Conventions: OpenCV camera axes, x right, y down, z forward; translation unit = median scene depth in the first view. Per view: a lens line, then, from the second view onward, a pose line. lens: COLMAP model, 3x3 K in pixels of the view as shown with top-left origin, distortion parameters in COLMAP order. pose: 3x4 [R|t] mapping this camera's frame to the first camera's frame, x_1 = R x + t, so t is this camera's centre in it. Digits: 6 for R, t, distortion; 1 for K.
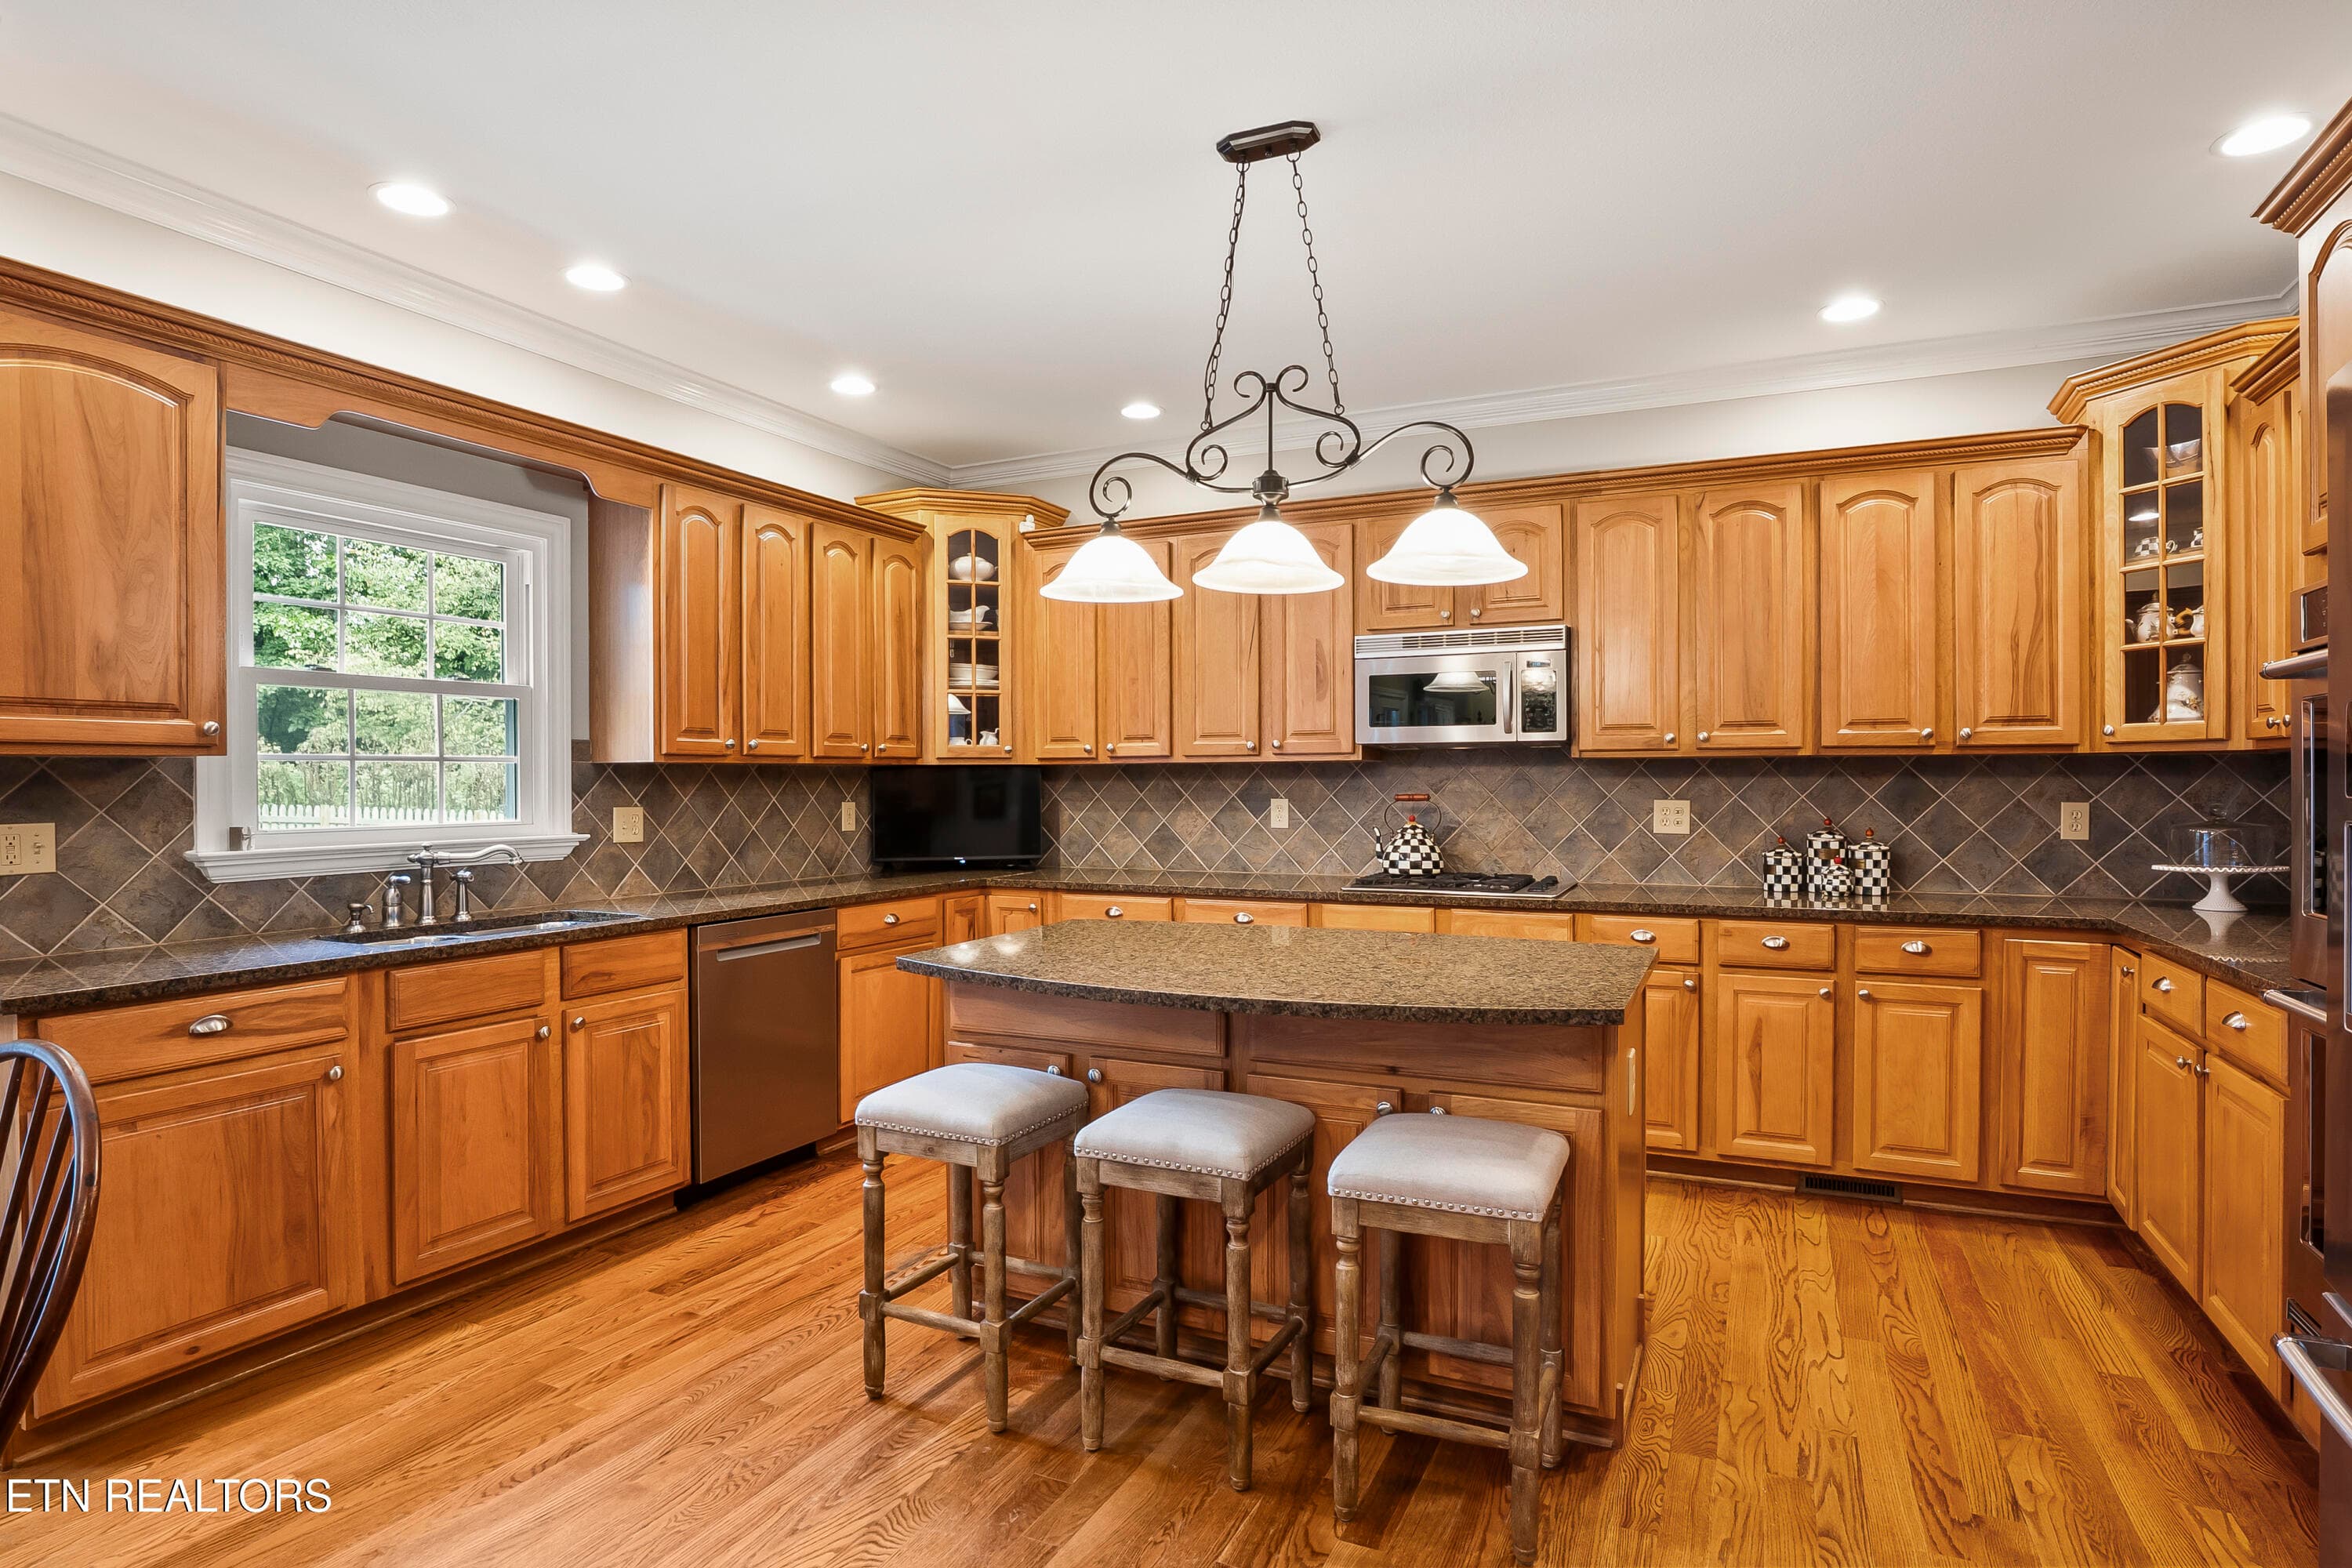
lens RADIAL K [[1204.8, 0, 1224.1], [0, 1204.8, 788.3], [0, 0, 1]] dist [-0.047144, 0.011898]
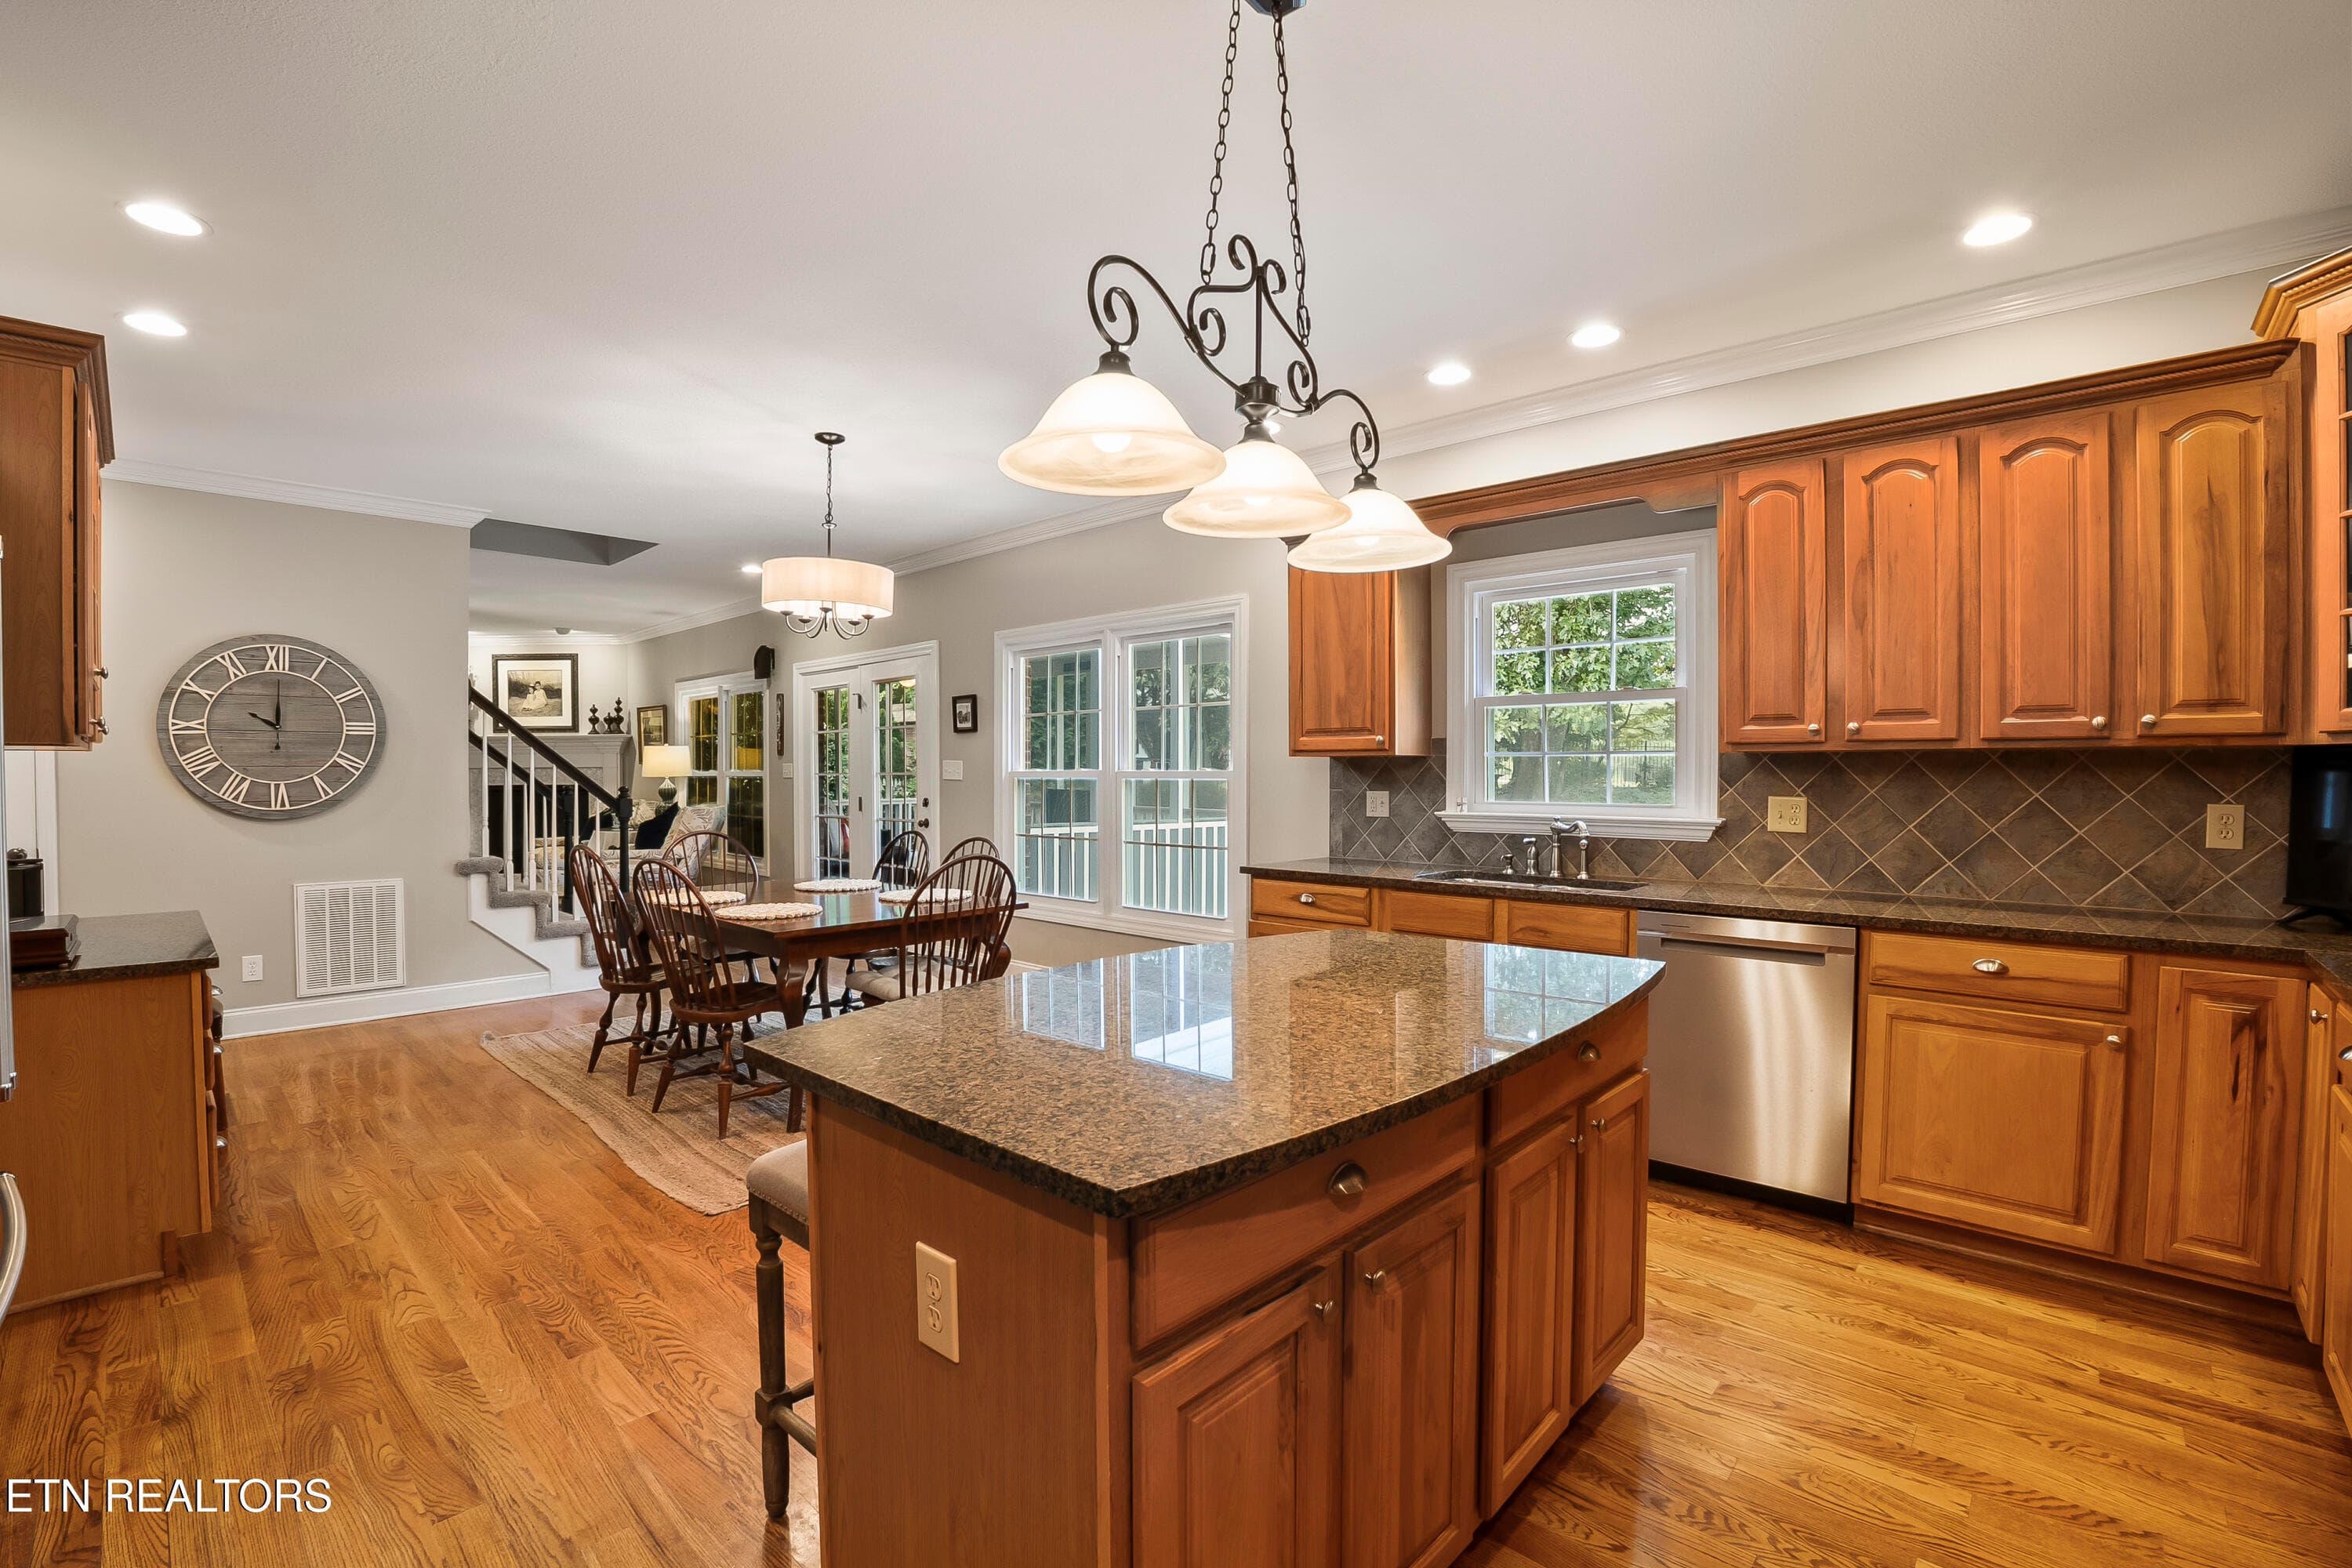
lens RADIAL K [[1051.0, 0, 1128.1], [0, 1051.0, 784.8], [0, 0, 1]] dist [-0.042493, 0.004412]
pose [[-0.343204, 0.016569, -0.939115, 0.528079], [-0.004991, 0.999798, 0.019463, -0.008549], [0.939248, 0.011367, -0.343052, 0.831467]]
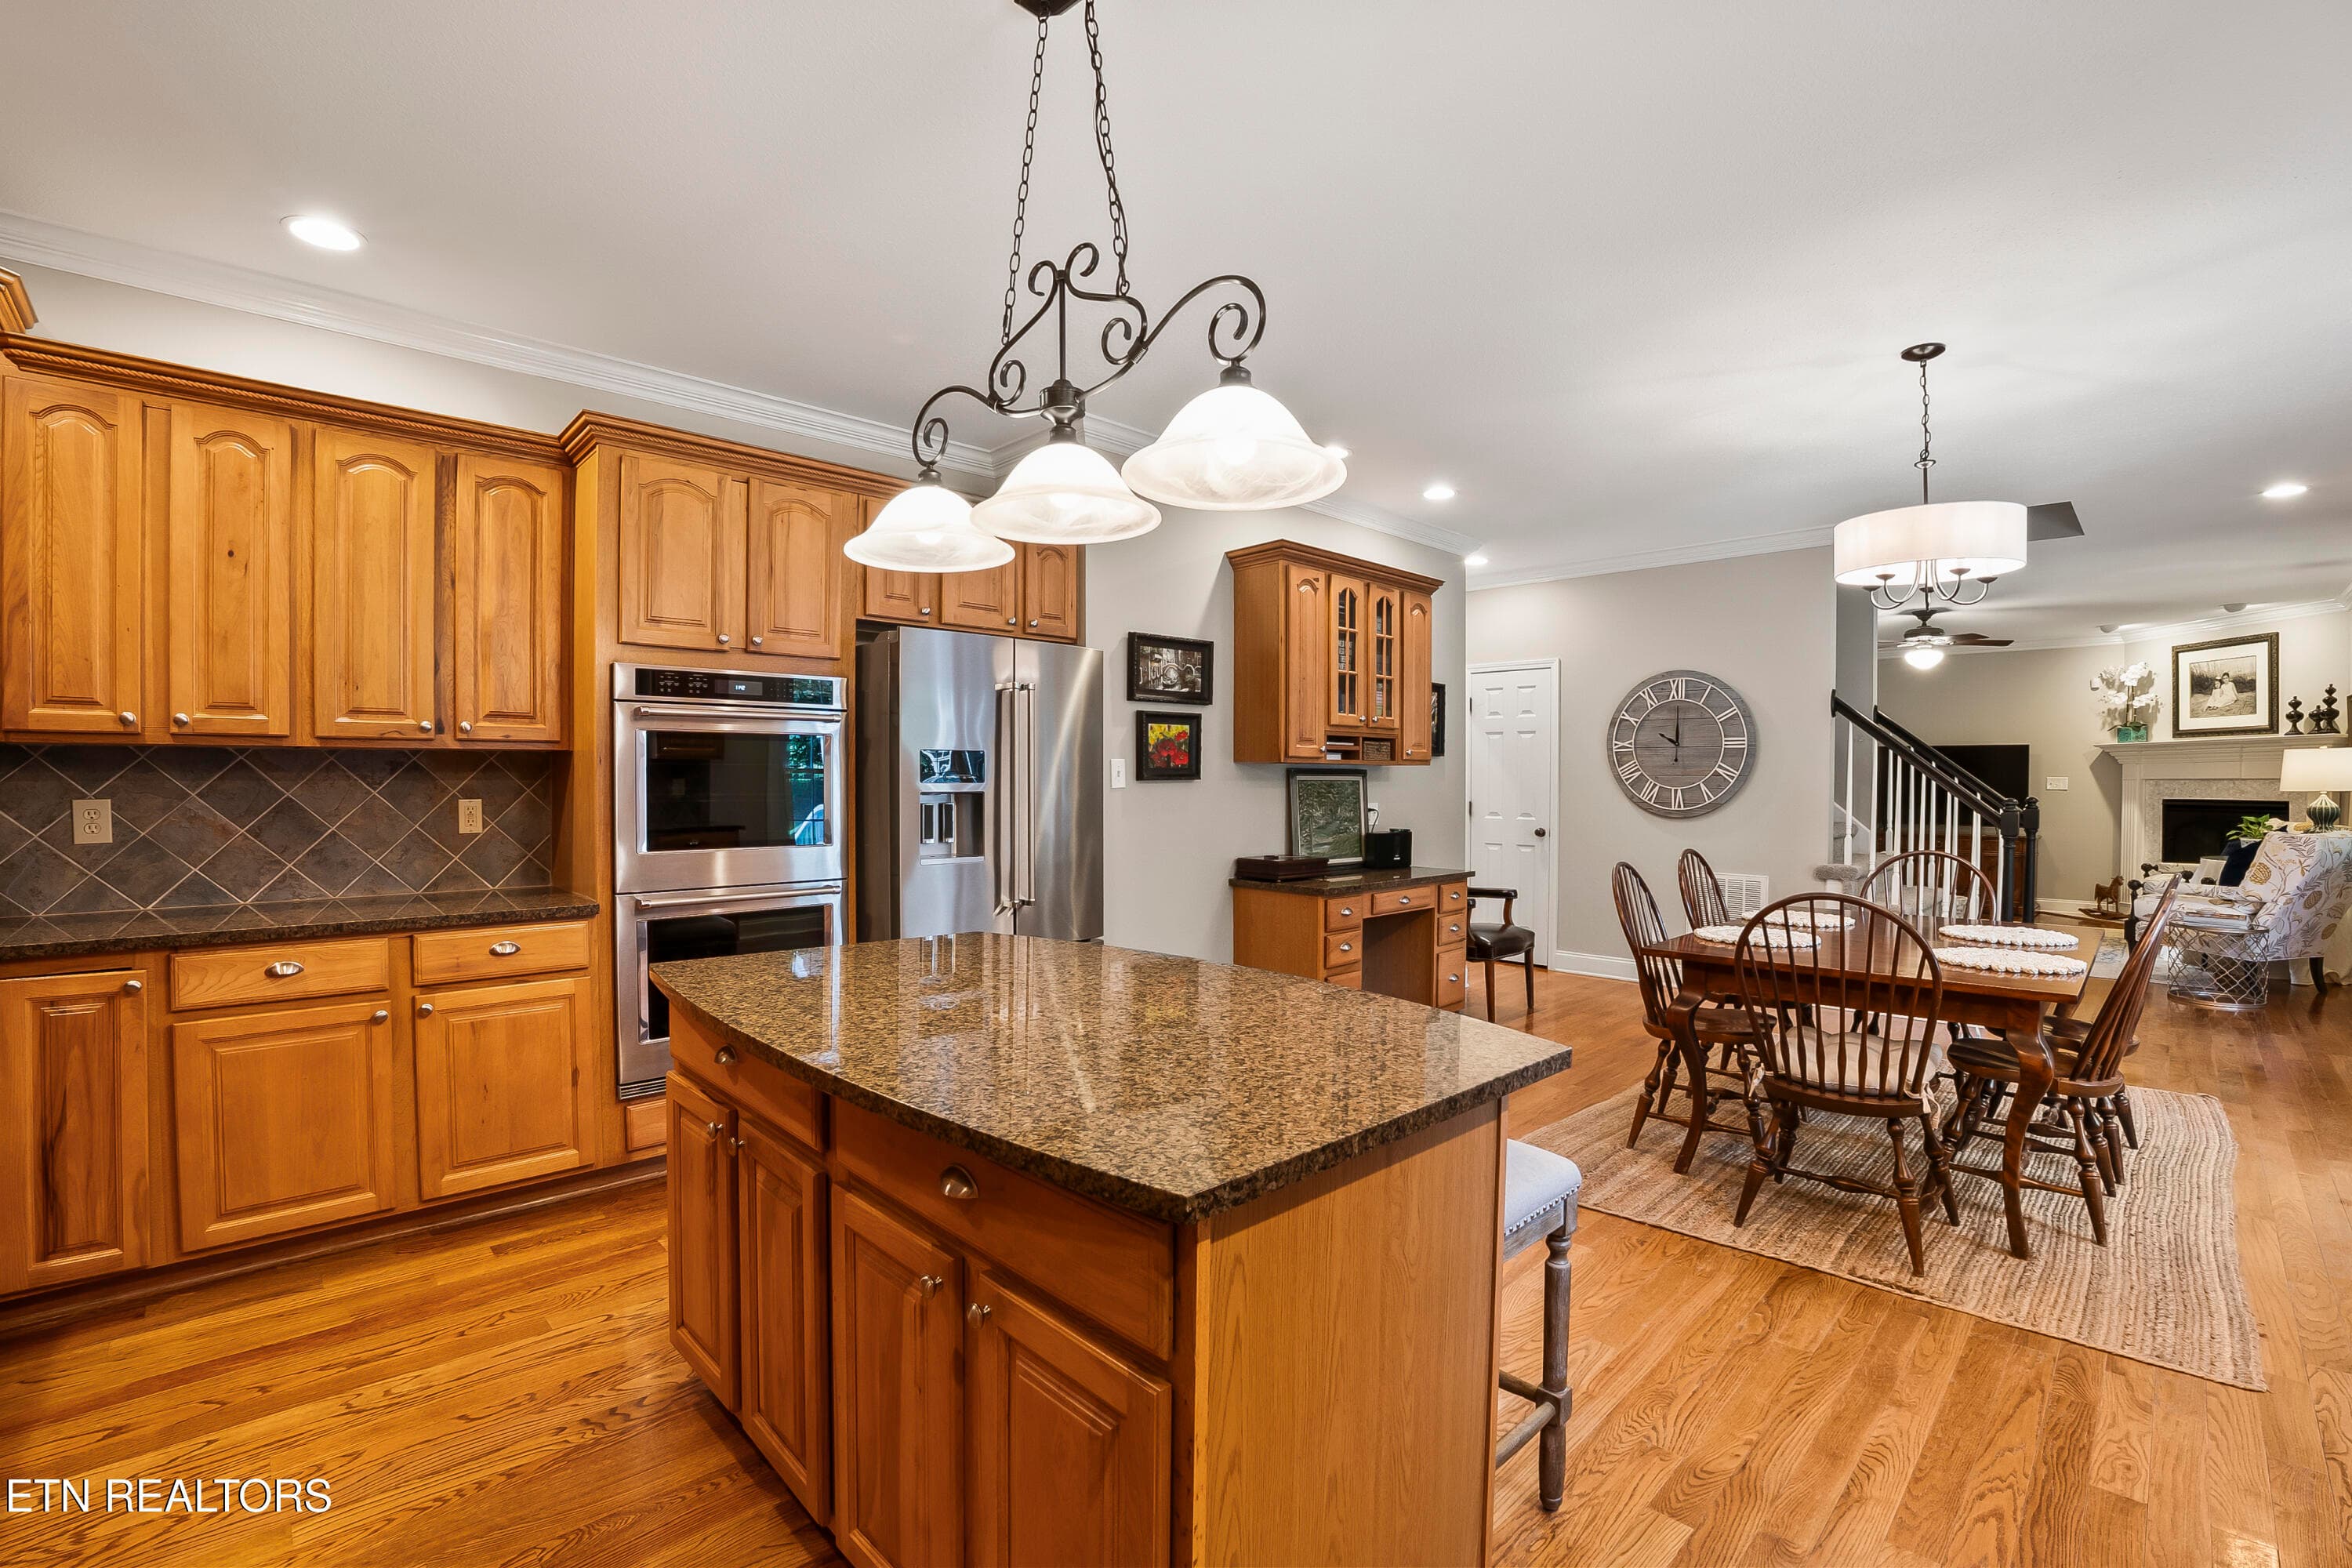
lens RADIAL K [[1006.3, 0, 1198.0], [0, 1006.3, 790.9], [0, 0, 1]] dist [-0.042836, 0.002296]
pose [[-0.934374, -0.006468, 0.356234, -0.208717], [0.000201, 0.999825, 0.018682, -0.005935], [-0.356293, 0.017527, -0.934210, 1.149050]]
